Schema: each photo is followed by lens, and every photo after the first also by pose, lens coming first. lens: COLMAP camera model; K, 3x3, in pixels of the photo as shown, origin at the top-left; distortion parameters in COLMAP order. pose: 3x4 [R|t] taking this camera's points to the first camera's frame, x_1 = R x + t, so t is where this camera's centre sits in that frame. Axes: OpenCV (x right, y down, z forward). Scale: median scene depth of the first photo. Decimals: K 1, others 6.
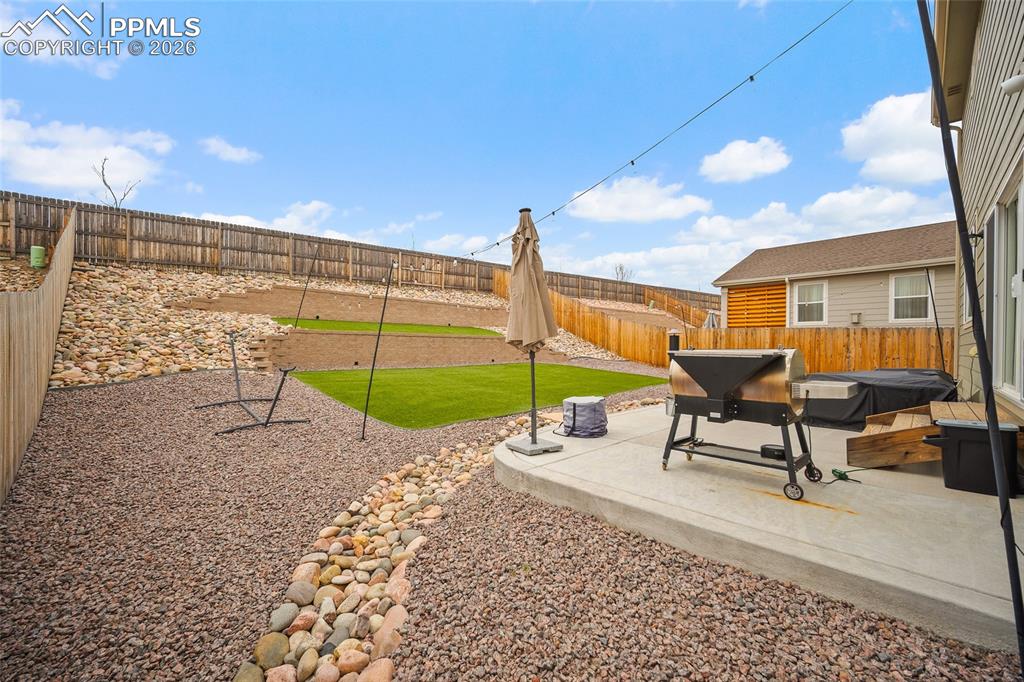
lens RADIAL K [[406.7, 0, 512.2], [0, 406.7, 350.8], [0, 0, 1]] dist [-0.001840, -0.000170]
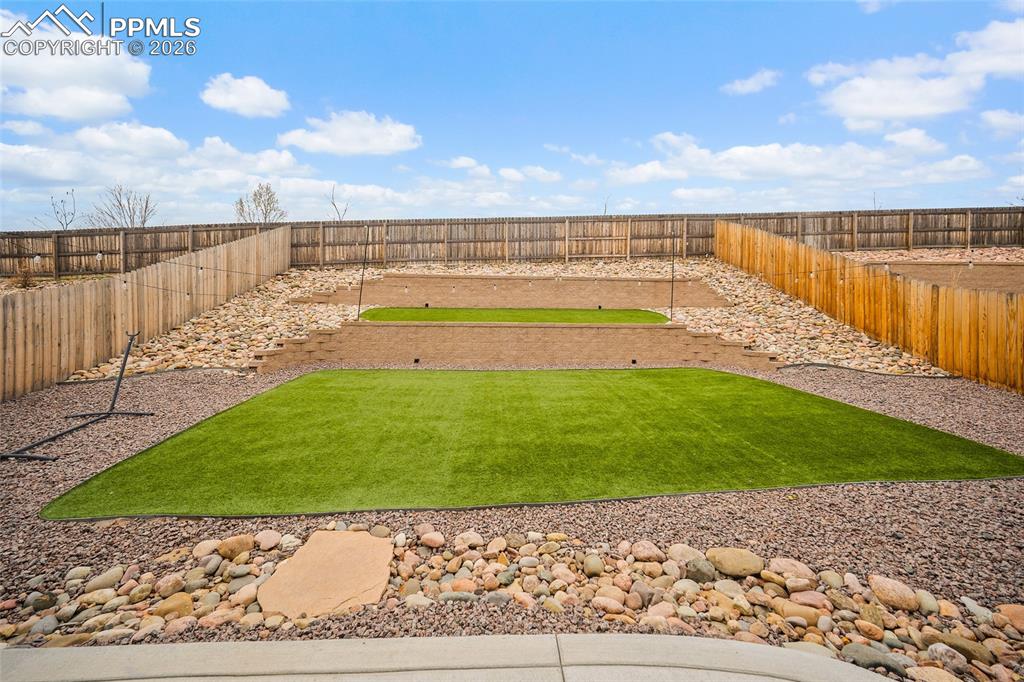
lens RADIAL K [[406.5, 0, 514.4], [0, 406.5, 332.3], [0, 0, 1]] dist [-0.004363, -0.000271]
pose [[0.750013, 0.011849, -0.661317, 0.210497], [-0.007466, 0.999927, 0.009448, -0.024669], [0.661381, -0.002149, 0.750047, 0.344226]]
